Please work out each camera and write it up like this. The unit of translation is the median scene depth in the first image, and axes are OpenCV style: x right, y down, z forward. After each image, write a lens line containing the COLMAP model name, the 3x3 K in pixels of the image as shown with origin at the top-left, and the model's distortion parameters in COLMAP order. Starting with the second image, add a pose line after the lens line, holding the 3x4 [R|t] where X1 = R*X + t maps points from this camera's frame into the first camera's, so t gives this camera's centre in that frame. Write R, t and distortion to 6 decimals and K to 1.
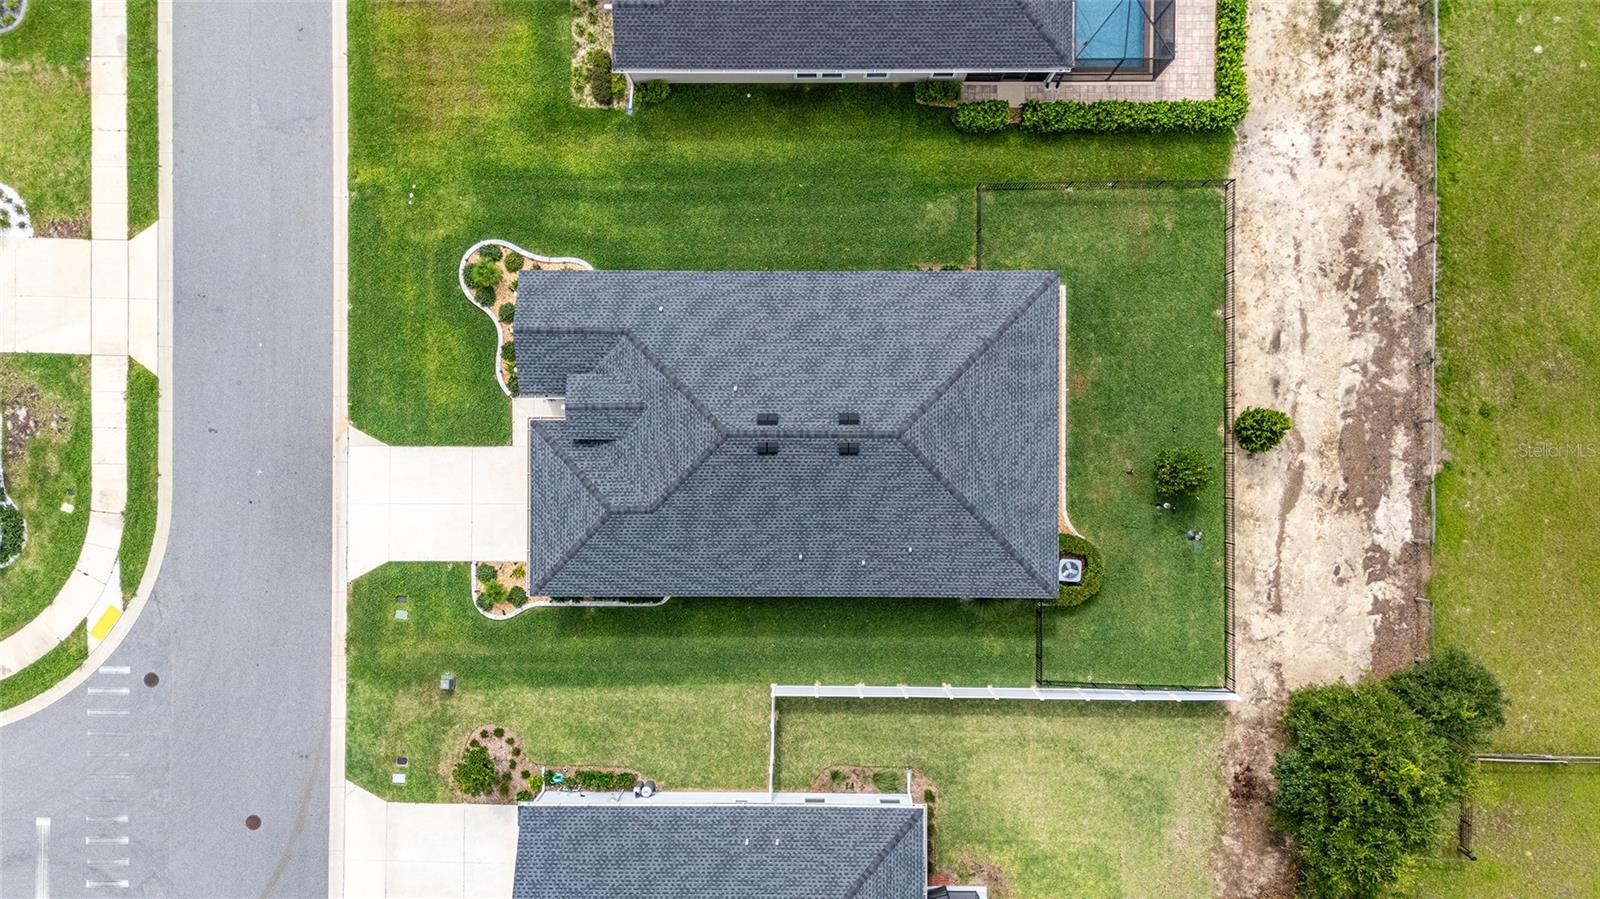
lens RADIAL K [[1166.6, 0, 793.2], [0, 1166.6, 446.7], [0, 0, 1]] dist [0.061876, -0.057828]
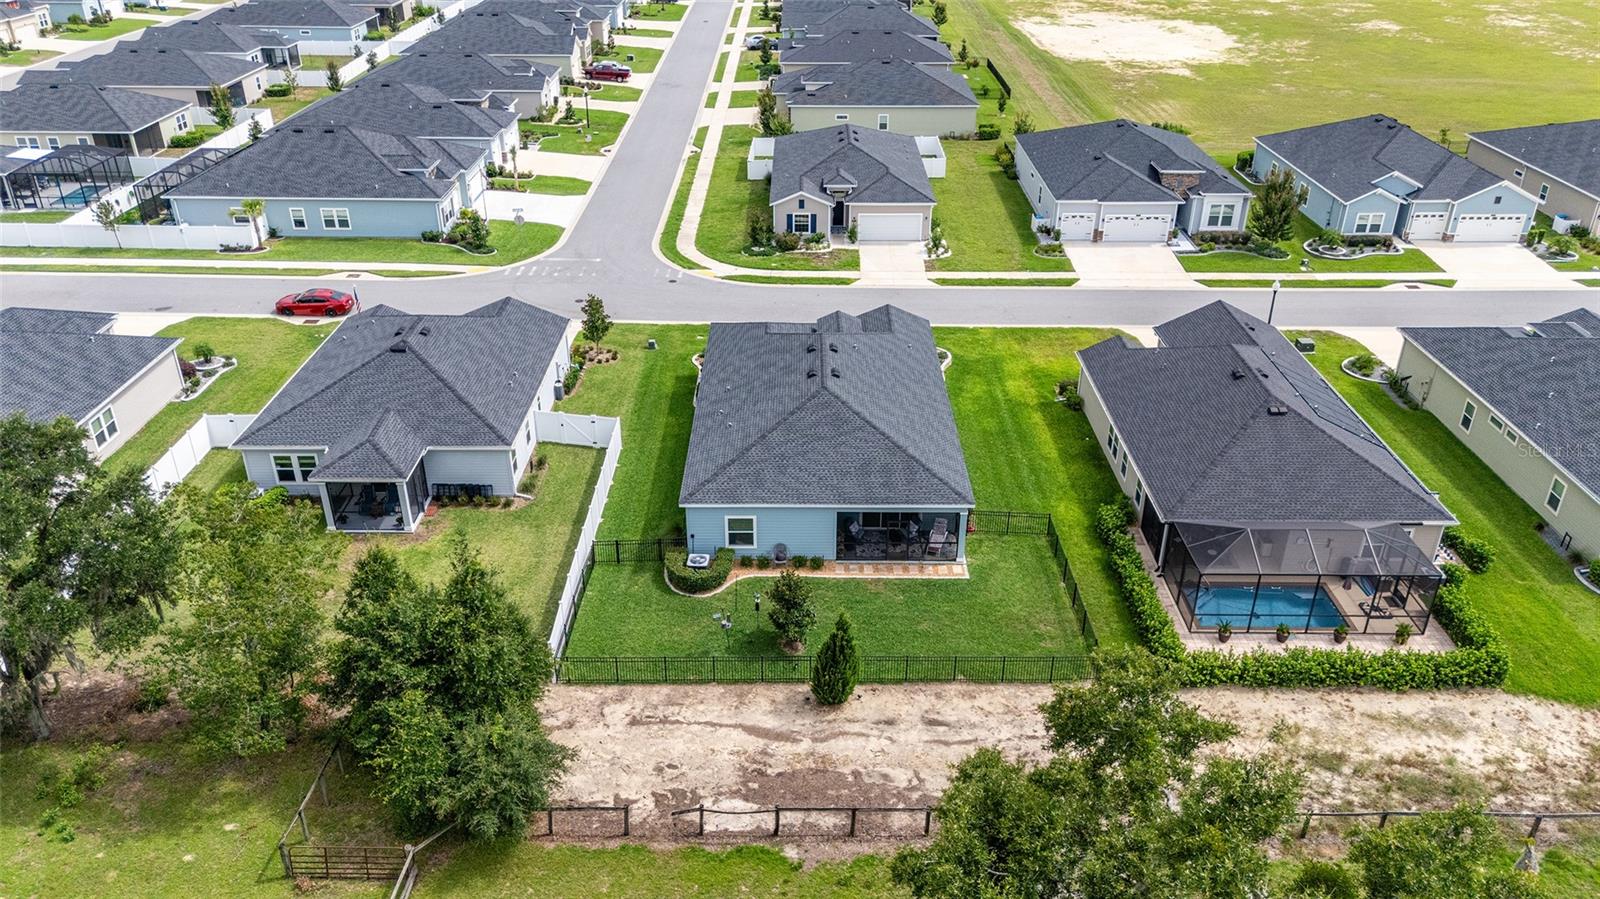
lens RADIAL K [[1166.6, 0, 793.2], [0, 1166.6, 446.7], [0, 0, 1]] dist [0.061876, -0.057828]
pose [[-0.004110, 0.491544, -0.870843, 1.080276], [-0.999985, -0.005062, 0.001862, 0.018038], [-0.003493, 0.870838, 0.491558, 0.386573]]
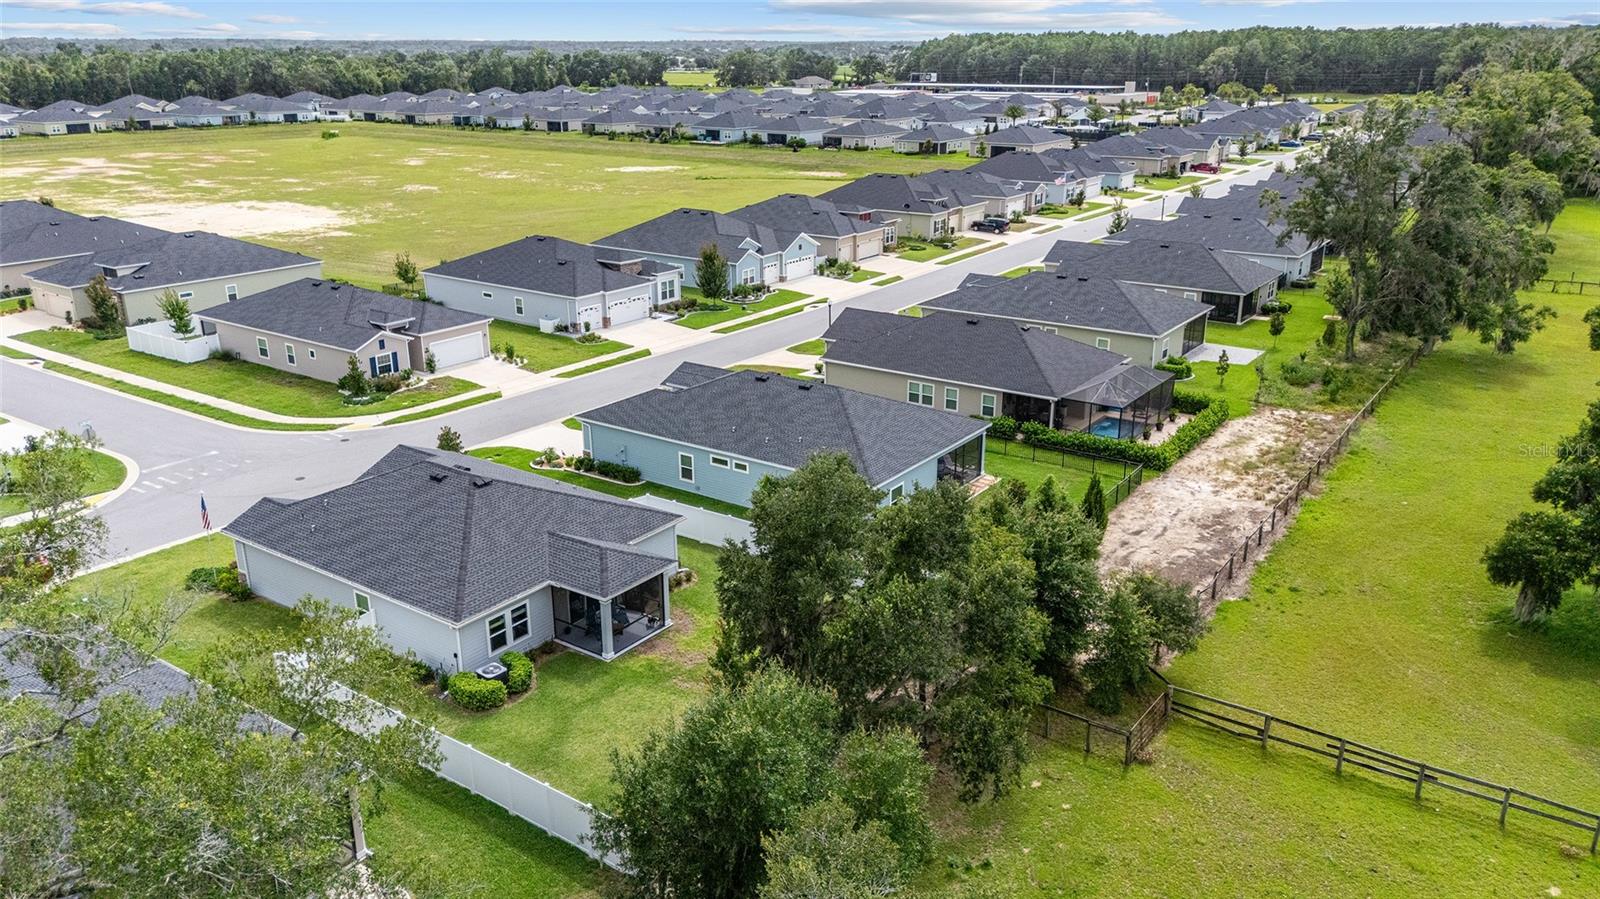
lens RADIAL K [[1166.6, 0, 793.2], [0, 1166.6, 446.7], [0, 0, 1]] dist [0.061876, -0.057828]
pose [[0.812723, 0.207192, -0.544567, 0.773605], [-0.582386, 0.260706, -0.769973, 1.058696], [-0.017560, 0.942923, 0.332548, 0.509500]]
